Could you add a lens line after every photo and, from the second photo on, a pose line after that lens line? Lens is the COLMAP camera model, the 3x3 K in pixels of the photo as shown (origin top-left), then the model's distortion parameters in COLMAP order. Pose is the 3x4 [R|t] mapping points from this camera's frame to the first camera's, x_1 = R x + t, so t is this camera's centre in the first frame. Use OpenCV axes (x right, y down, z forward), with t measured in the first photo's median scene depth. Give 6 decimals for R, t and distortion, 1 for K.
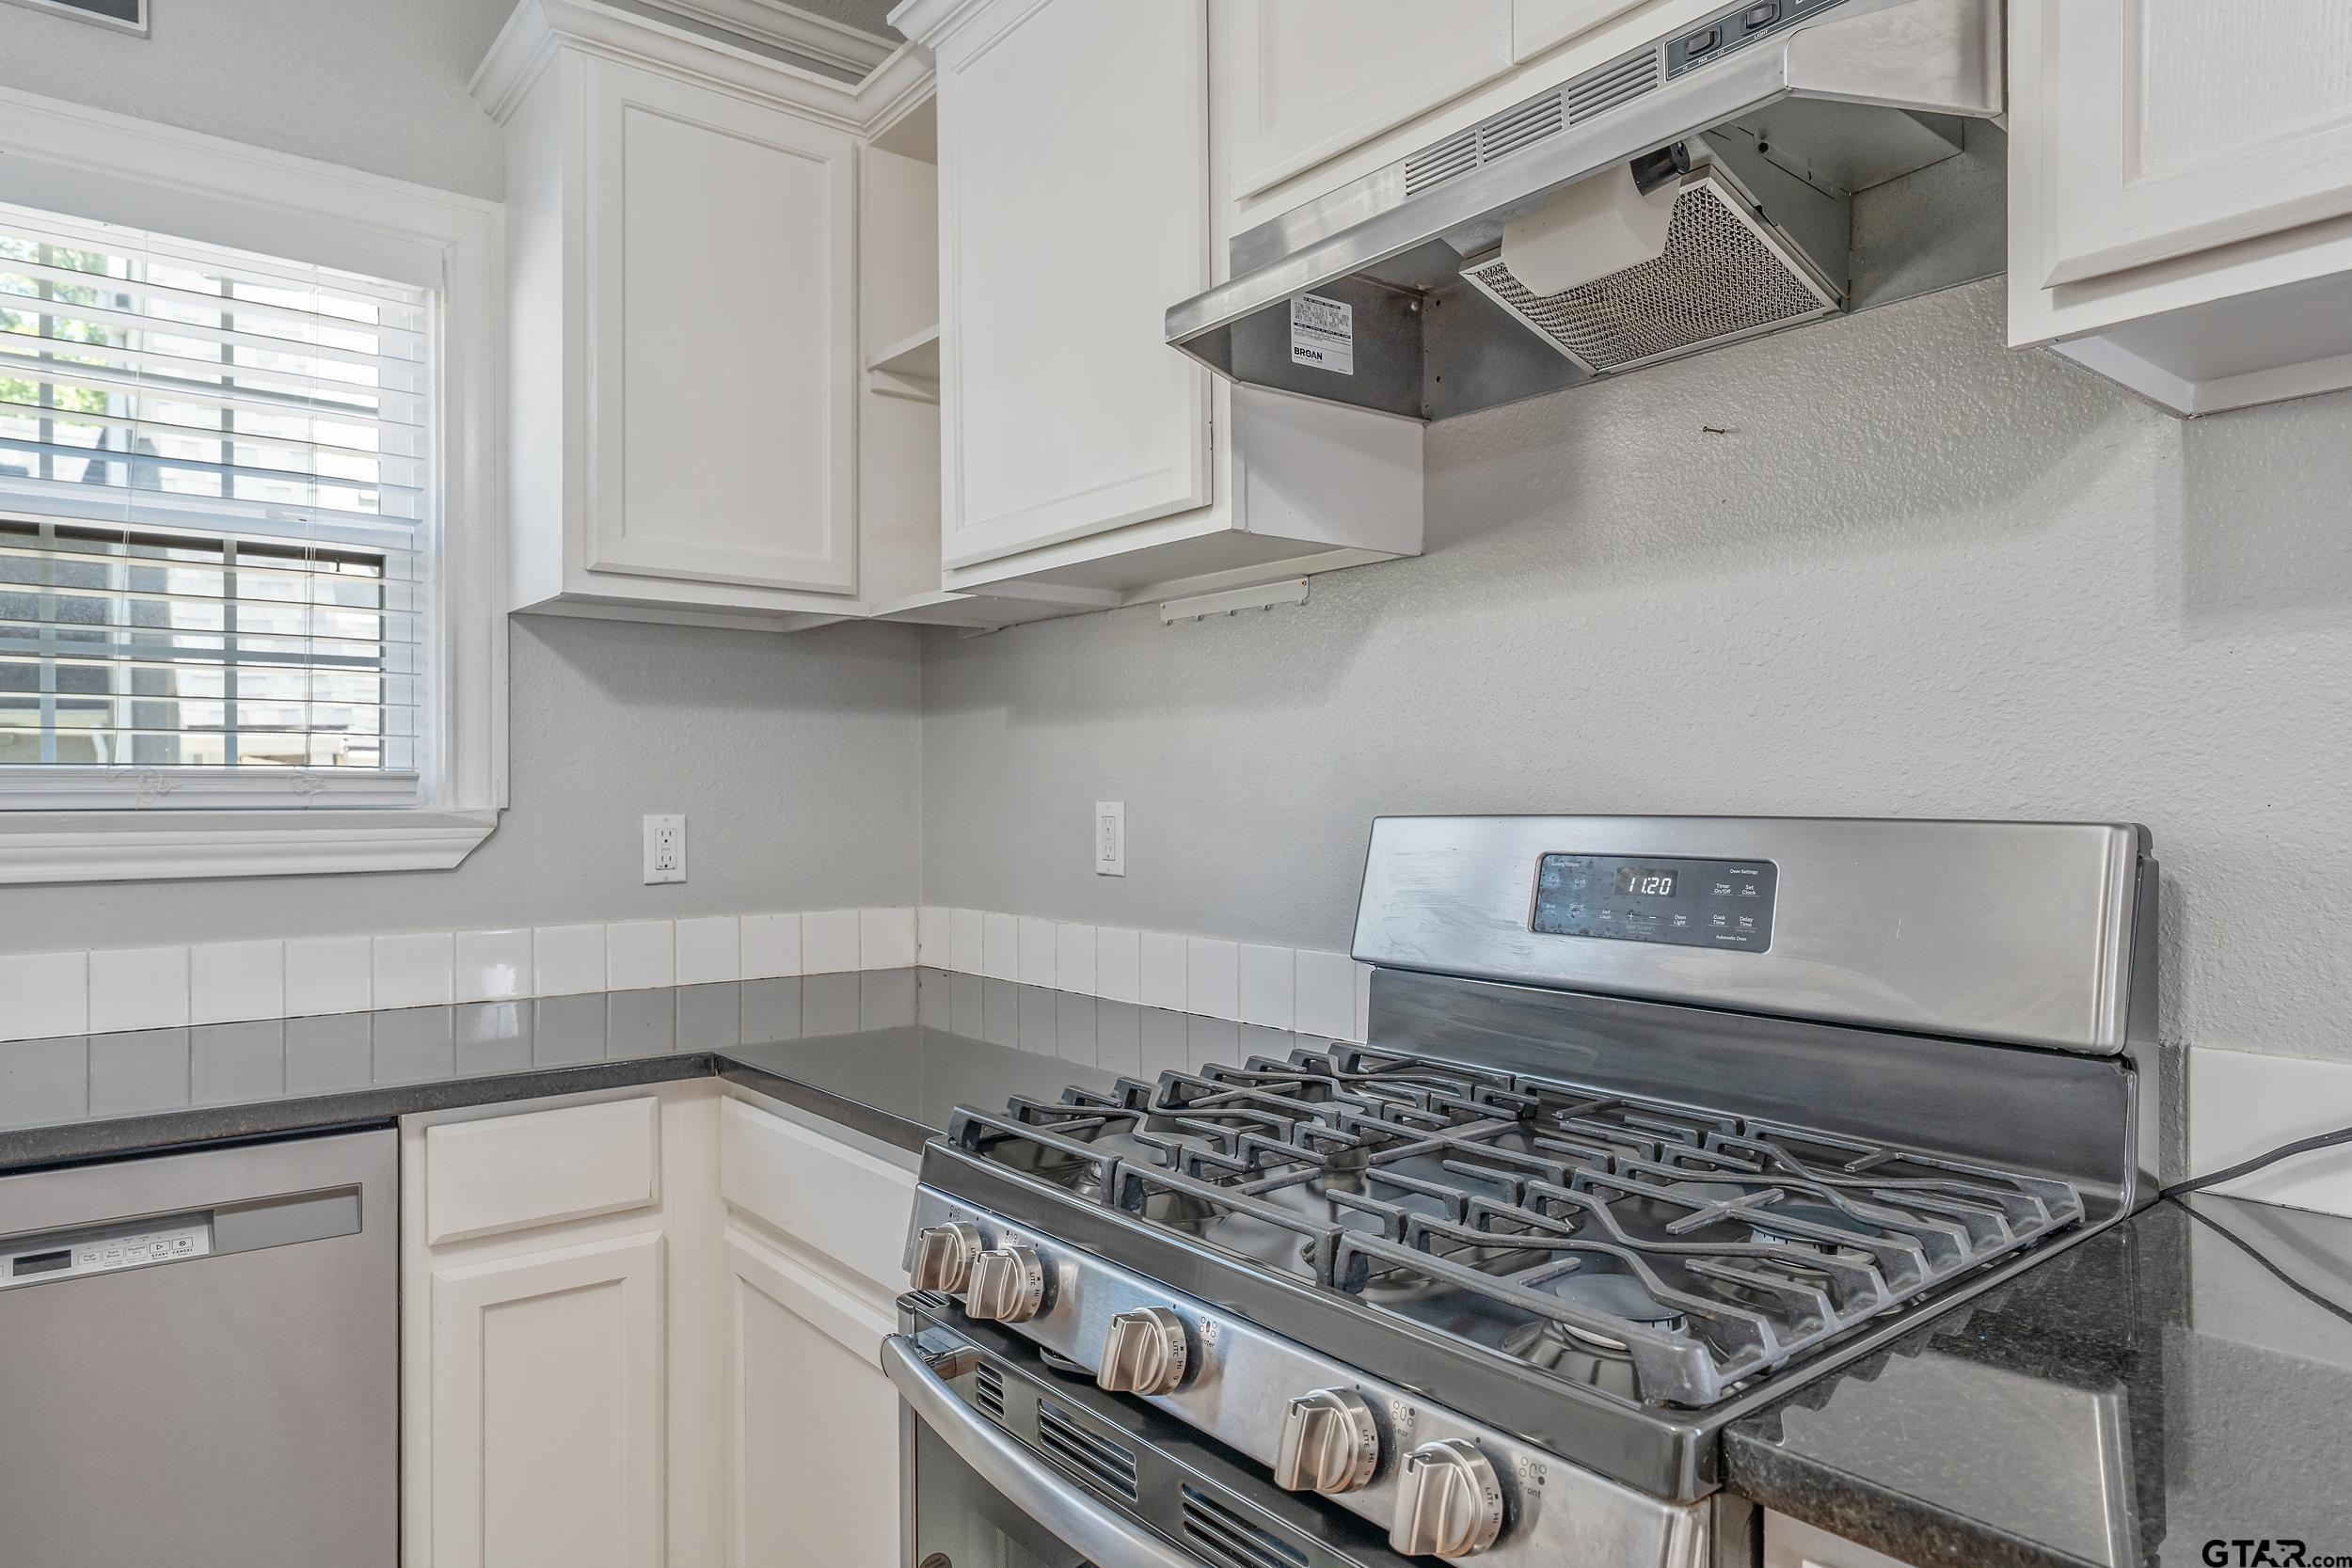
lens RADIAL K [[1445.7, 0, 1177.9], [0, 1445.7, 792.3], [0, 0, 1]] dist [-0.002709, -0.000409]
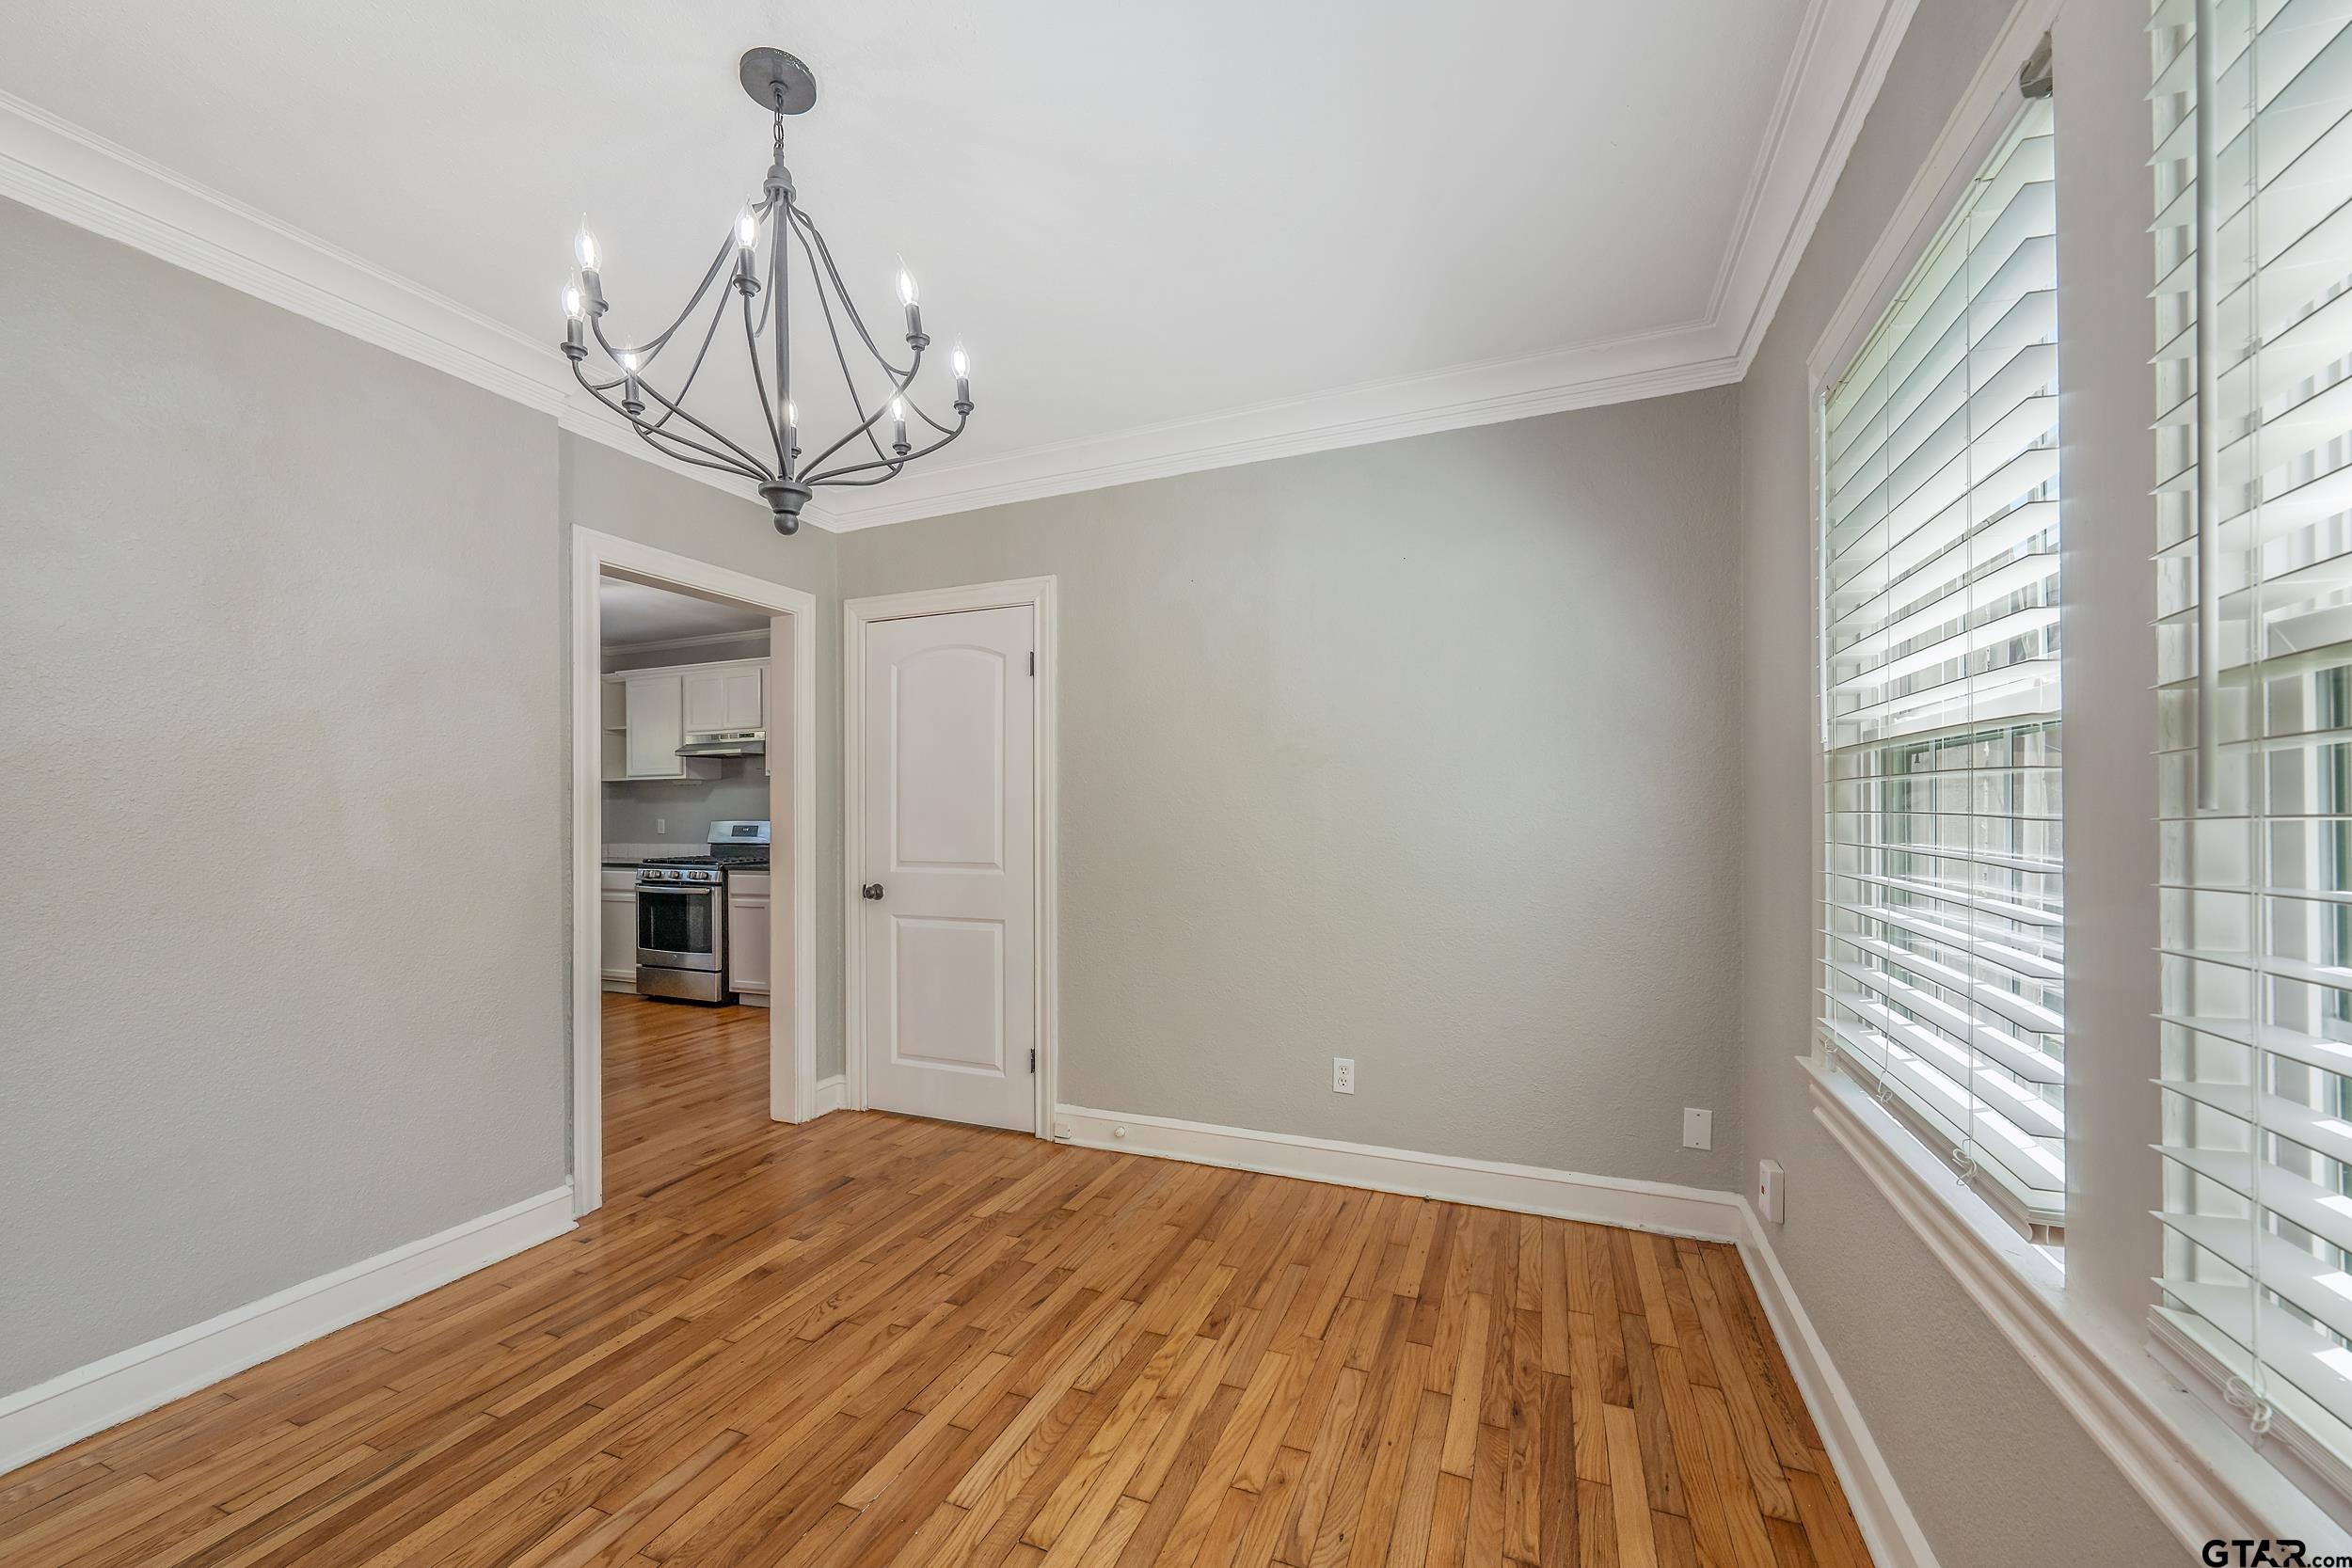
lens RADIAL K [[868.7, 0, 1171.5], [0, 868.7, 796.5], [0, 0, 1]] dist [-0.001190, 0.000124]
pose [[0.879279, 0.005877, 0.476271, 0.092436], [-0.001959, 0.999960, -0.008723, -0.066924], [-0.476303, 0.006737, 0.879255, -3.547247]]
